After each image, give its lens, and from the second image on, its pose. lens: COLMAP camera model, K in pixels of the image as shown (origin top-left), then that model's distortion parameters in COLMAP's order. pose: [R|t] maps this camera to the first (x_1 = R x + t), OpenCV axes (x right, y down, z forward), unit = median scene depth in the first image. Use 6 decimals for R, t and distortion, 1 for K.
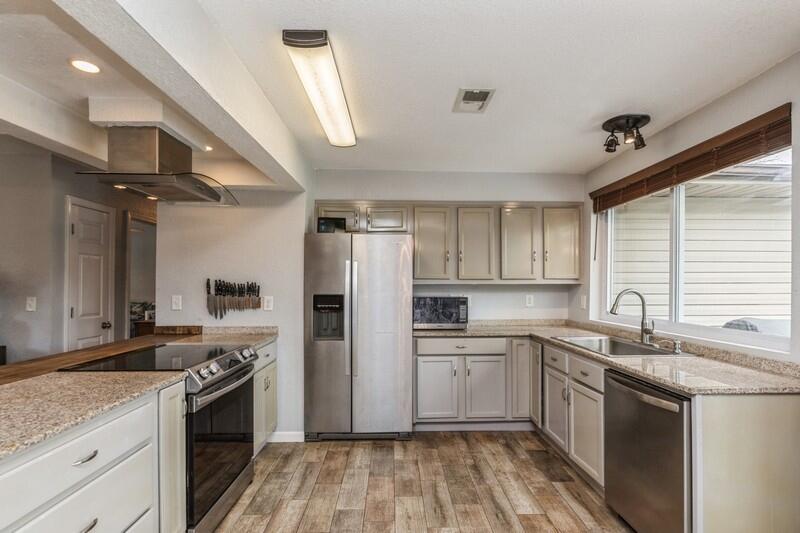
lens RADIAL K [[396.0, 0, 383.3], [0, 396.0, 275.3], [0, 0, 1]] dist [-0.012800, 0.000423]
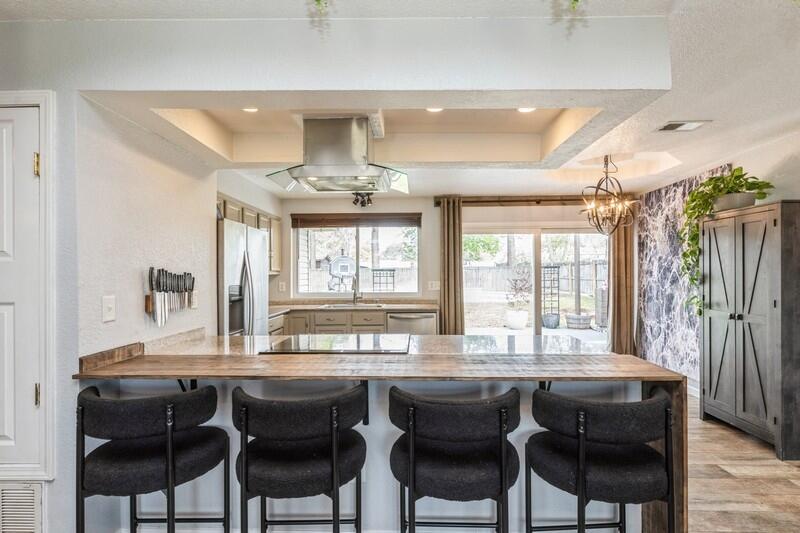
lens RADIAL K [[396.0, 0, 408.9], [0, 396.0, 265.1], [0, 0, 1]] dist [-0.012800, 0.000423]
pose [[0.021263, 0.023099, 0.999507, -1.065676], [-0.011824, 0.999669, -0.022851, 0.016193], [-0.999704, -0.011333, 0.021530, 0.564786]]
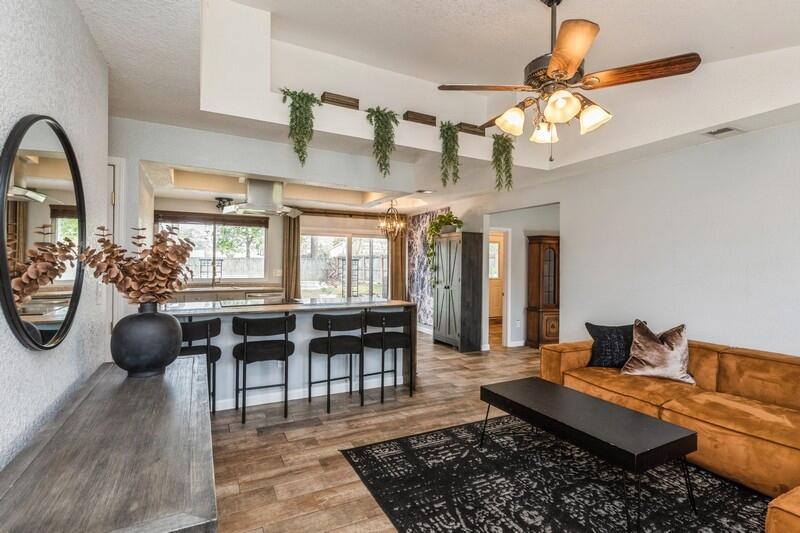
lens RADIAL K [[387.5, 0, 392.4], [0, 387.5, 255.0], [0, 0, 1]] dist [-0.012353, -0.000958]
pose [[-0.426379, 0.021893, 0.904280, -1.662162], [-0.021700, 0.999172, -0.034422, 0.024516], [-0.904284, -0.034300, -0.425551, 0.822997]]
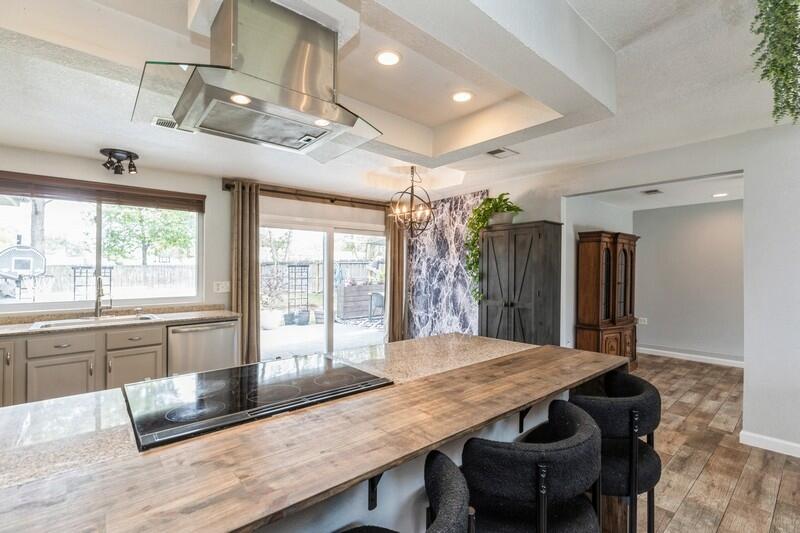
lens RADIAL K [[366.2, 0, 402.5], [0, 366.2, 263.1], [0, 0, 1]] dist [-0.007223, -0.000446]
pose [[-0.647408, 0.021156, 0.761850, -0.781101], [-0.006988, 0.999408, -0.033691, 0.018932], [-0.762111, -0.027136, -0.646877, 0.816684]]
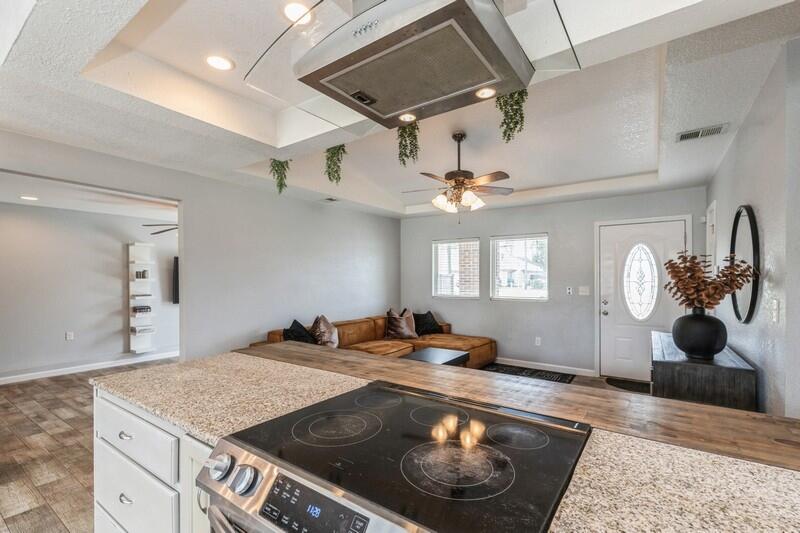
lens RADIAL K [[366.2, 0, 407.3], [0, 366.2, 274.7], [0, 0, 1]] dist [-0.007223, -0.000446]
pose [[-0.570169, 0.007827, -0.821490, -0.130902], [0.022696, 0.999723, -0.006228, 0.014078], [0.821214, -0.022195, -0.570189, 0.837460]]
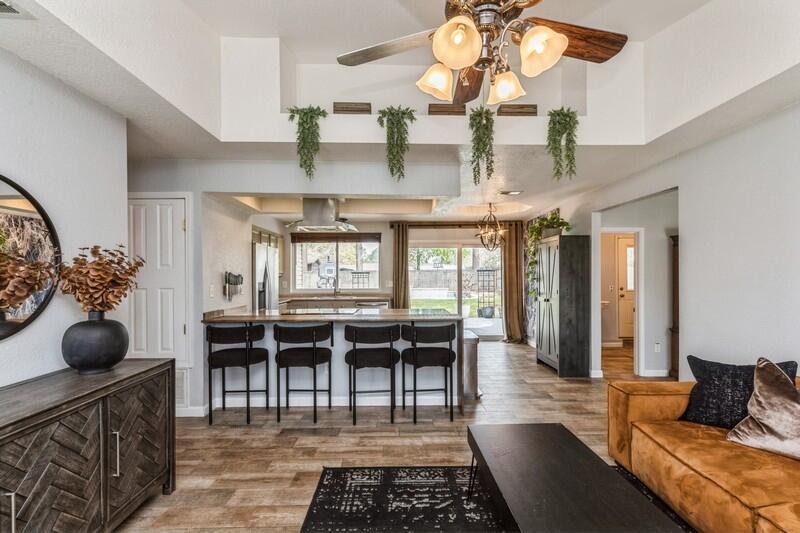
lens RADIAL K [[366.2, 0, 397.0], [0, 366.2, 268.0], [0, 0, 1]] dist [-0.007223, -0.000446]
pose [[0.009997, 0.022752, 0.999691, -1.626815], [-0.011753, 0.999675, -0.022634, 0.018499], [-0.999881, -0.011523, 0.010261, 0.429886]]
